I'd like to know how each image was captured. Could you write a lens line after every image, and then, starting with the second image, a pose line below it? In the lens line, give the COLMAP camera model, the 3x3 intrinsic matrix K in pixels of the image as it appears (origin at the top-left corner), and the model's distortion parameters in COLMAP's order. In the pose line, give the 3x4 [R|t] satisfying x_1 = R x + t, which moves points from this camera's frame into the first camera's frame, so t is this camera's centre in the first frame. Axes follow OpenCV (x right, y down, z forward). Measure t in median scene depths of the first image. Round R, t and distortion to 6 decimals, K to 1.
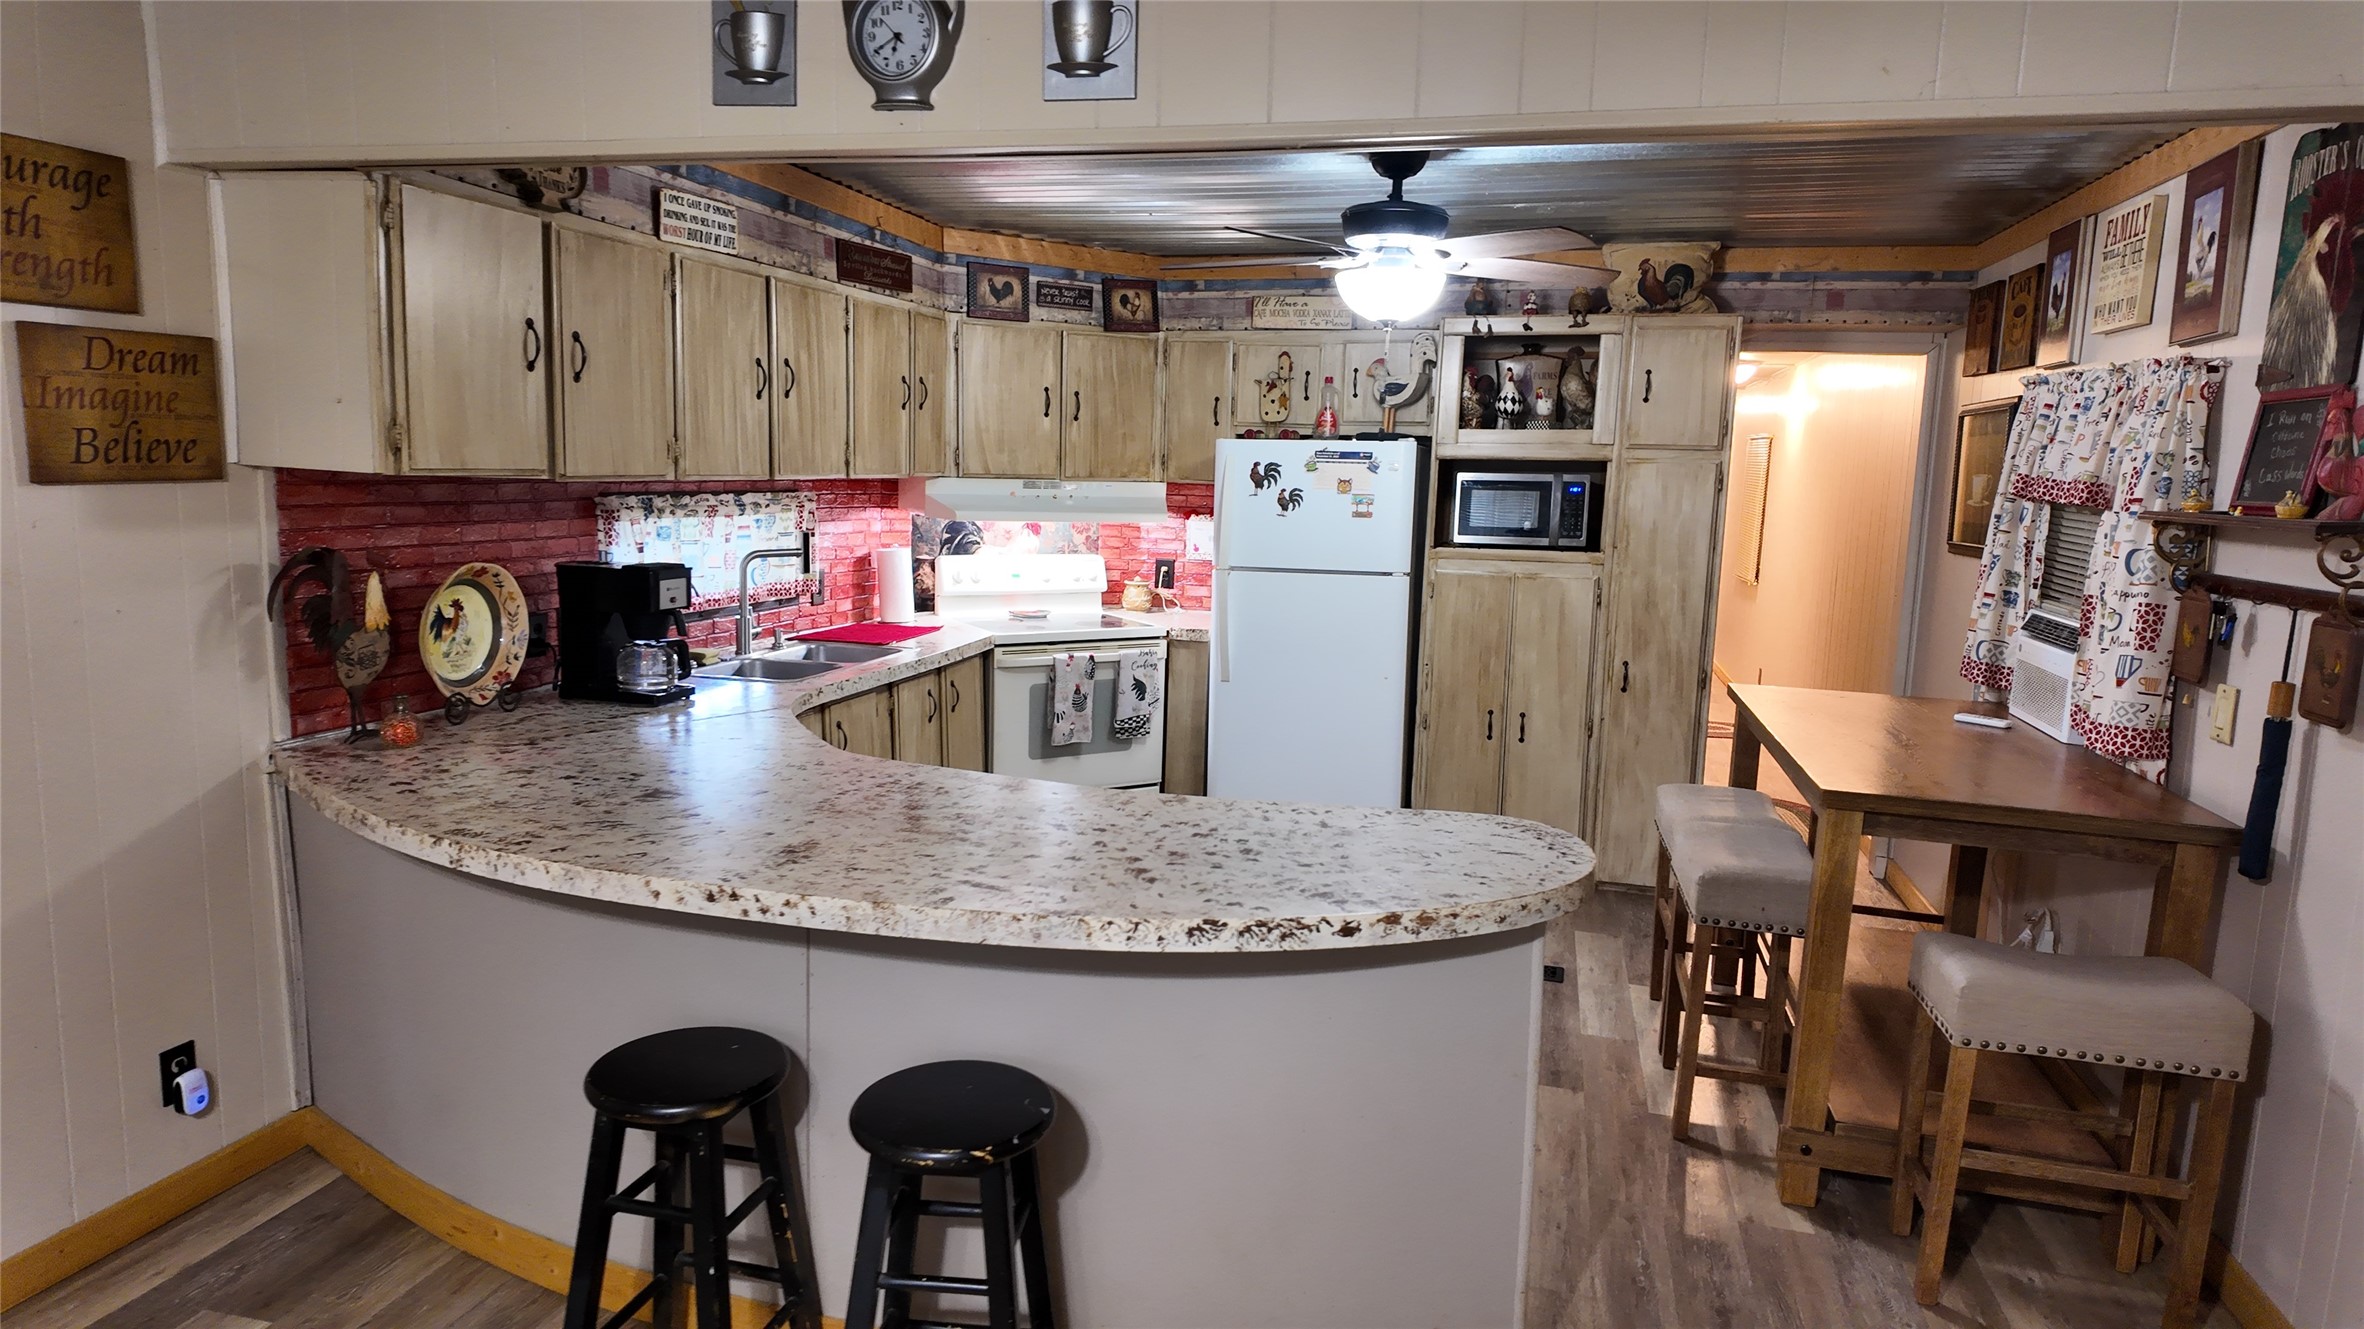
lens RADIAL K [[1381.0, 0, 1190.9], [0, 1381.0, 666.4], [0, 0, 1]] dist [0.116403, -0.140631]
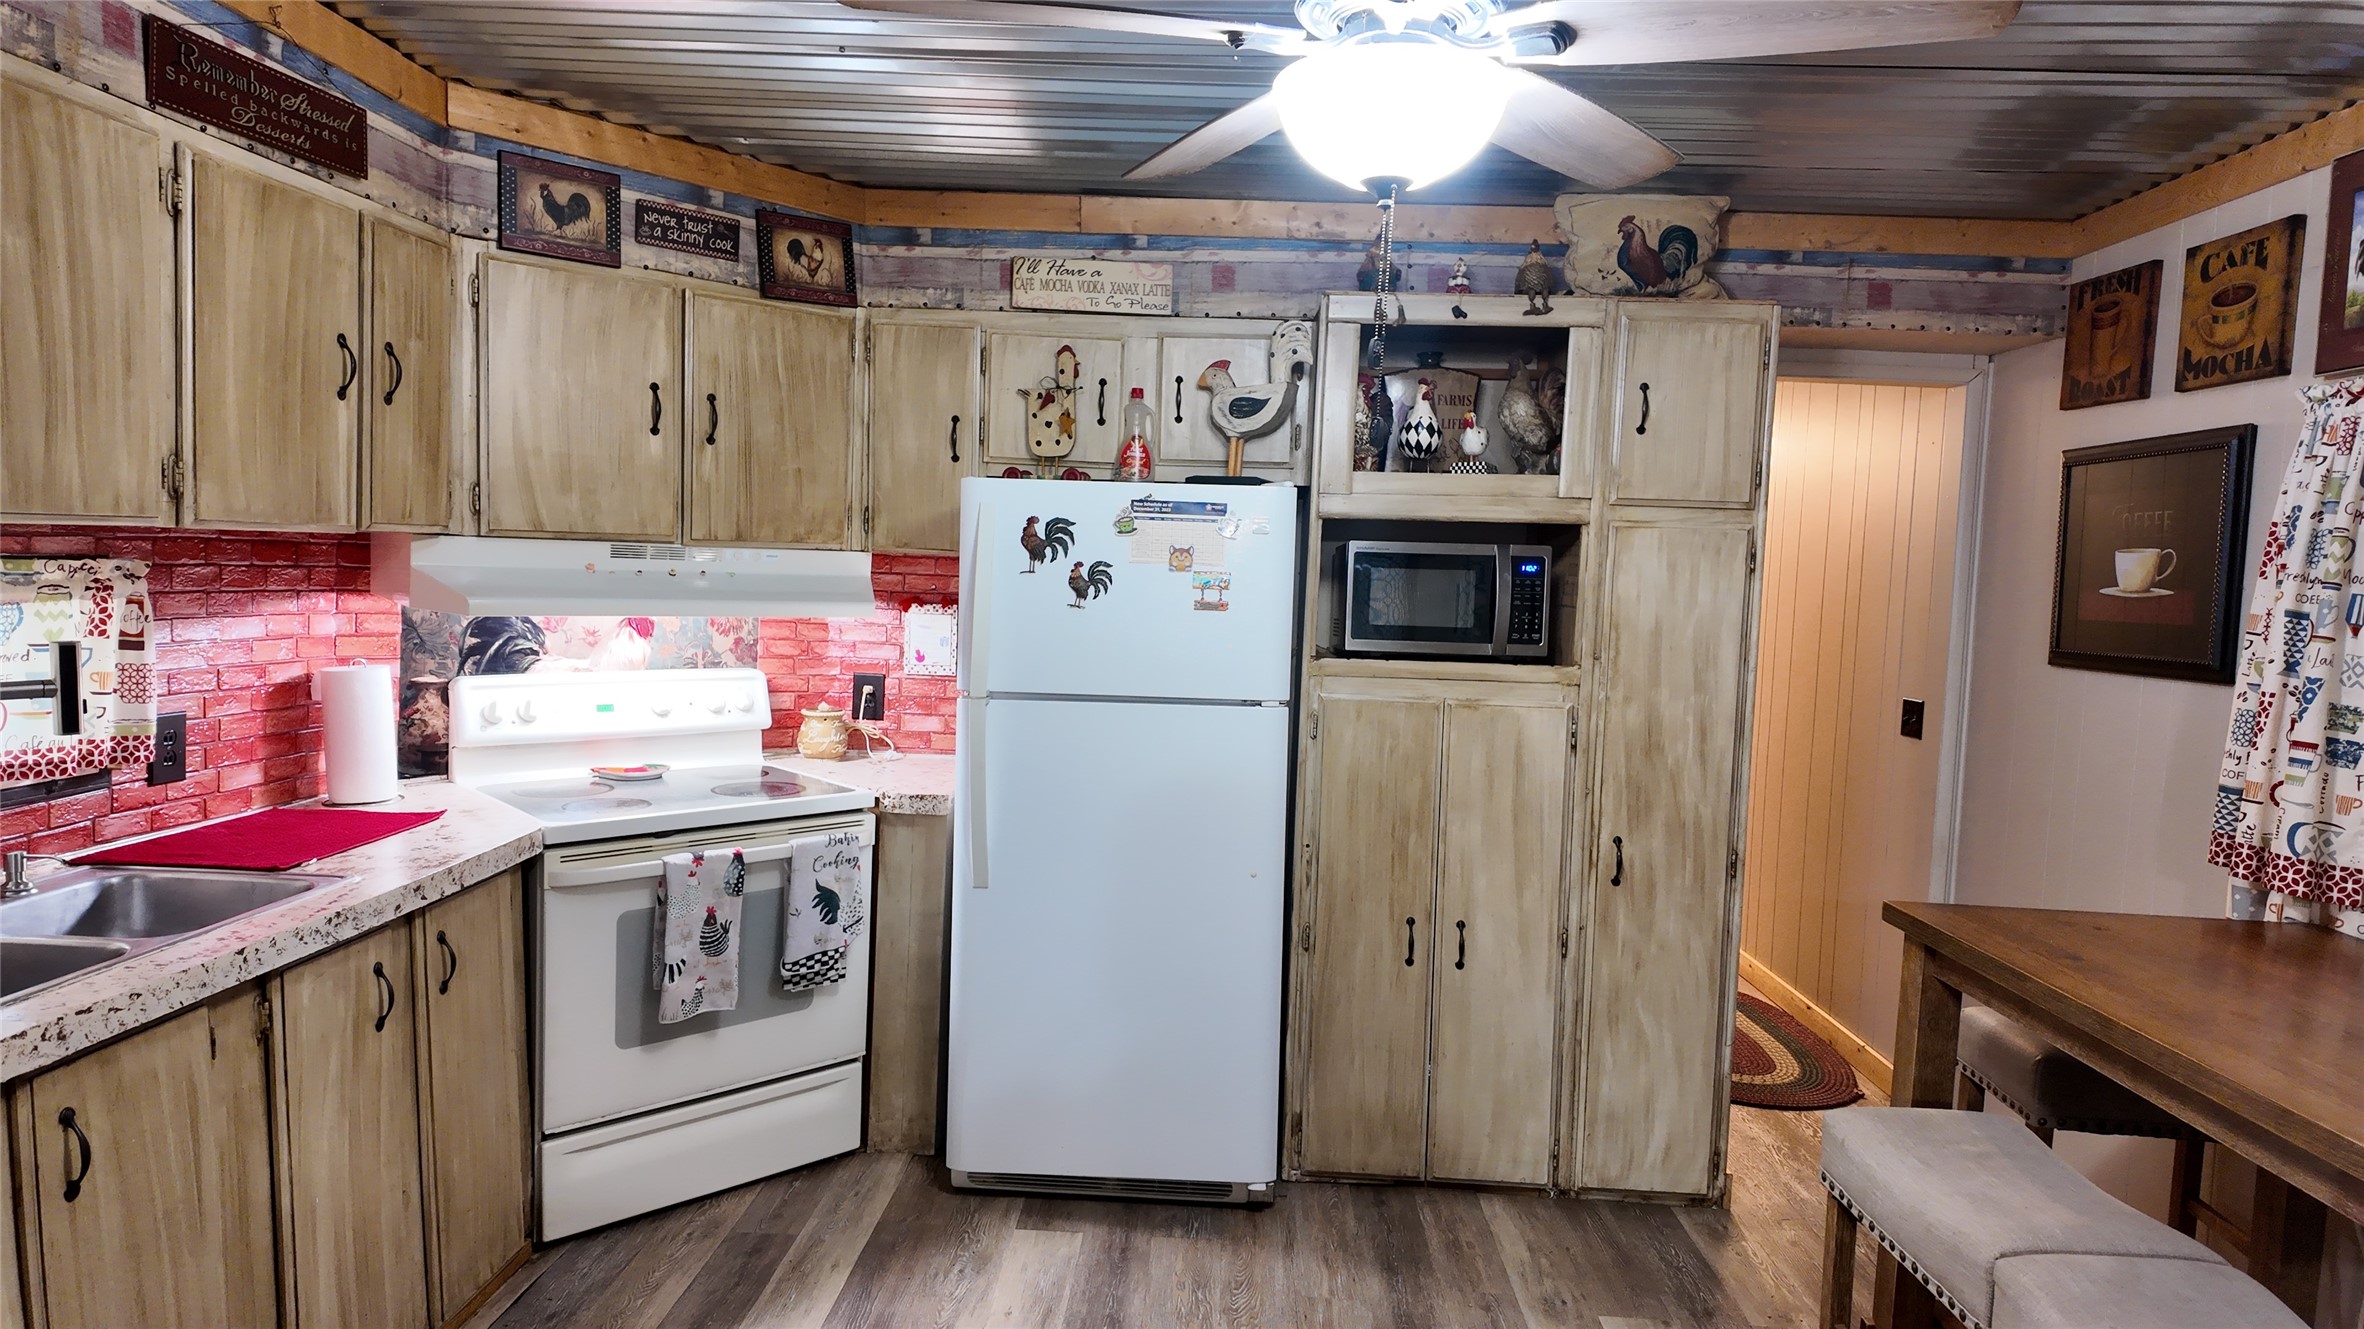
lens RADIAL K [[1381.0, 0, 1190.9], [0, 1381.0, 666.4], [0, 0, 1]] dist [0.116403, -0.140631]
pose [[0.976145, -0.008436, 0.216957, -0.015469], [0.022232, 0.997876, -0.061228, -0.046800], [-0.215980, 0.064591, 0.974259, 0.419370]]
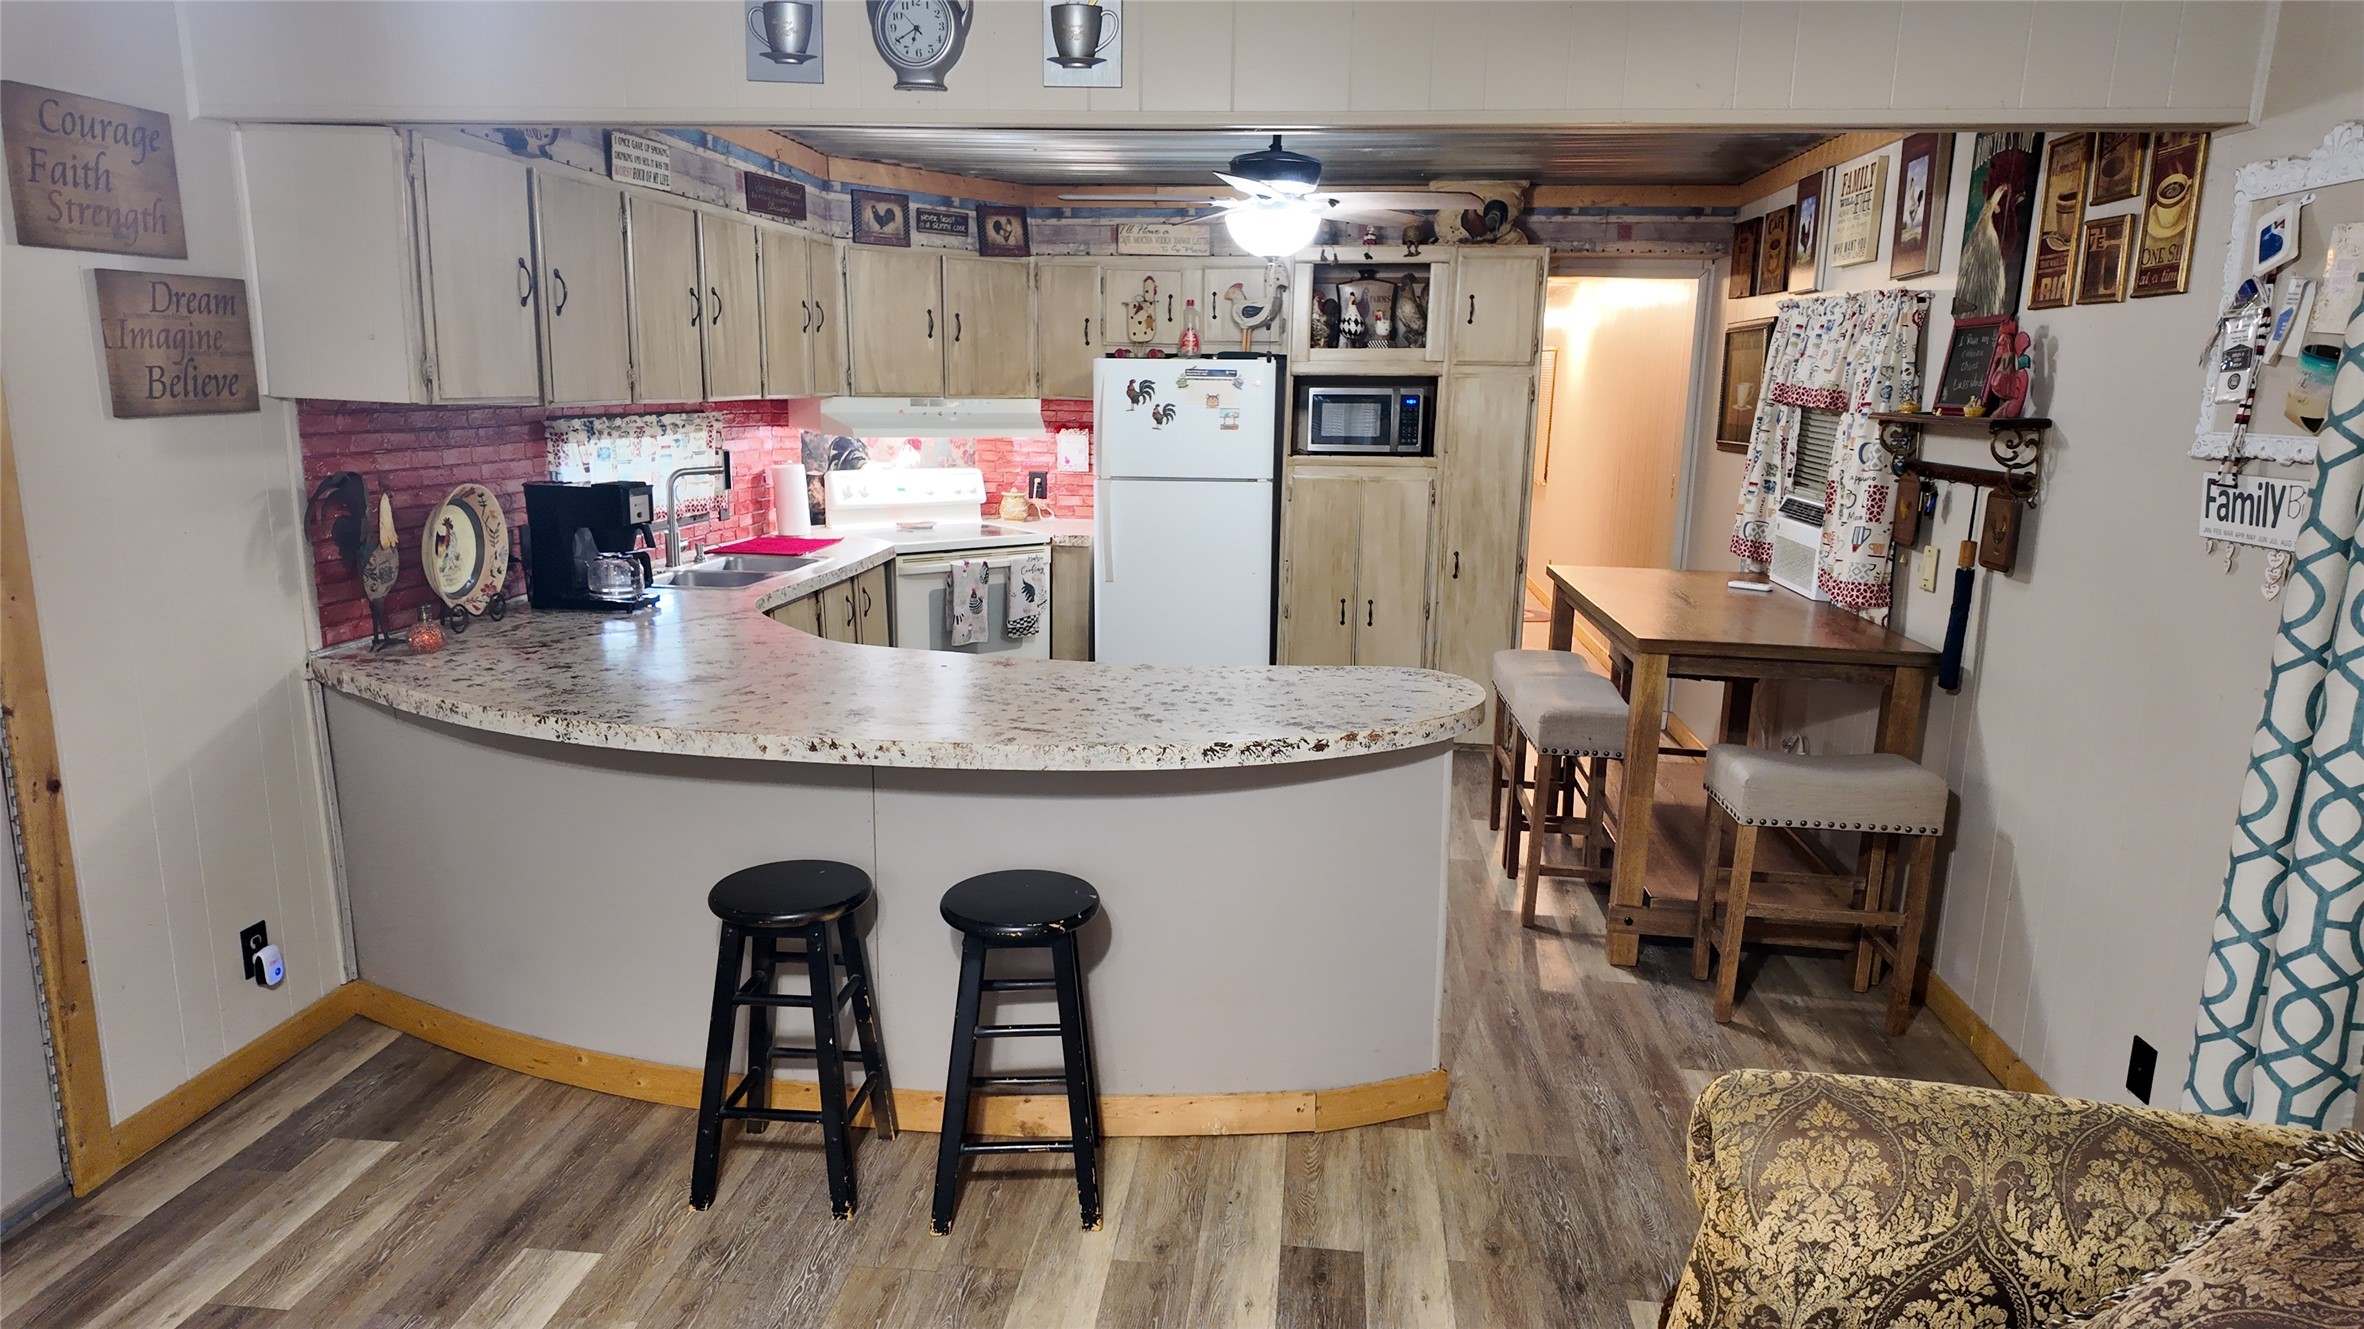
lens RADIAL K [[1381.0, 0, 1190.9], [0, 1381.0, 666.4], [0, 0, 1]] dist [0.116403, -0.140631]
pose [[0.988604, -0.041899, 0.144590, -0.076189], [0.032874, 0.997392, 0.064252, 0.010005], [-0.146905, -0.058766, 0.987403, -0.107602]]
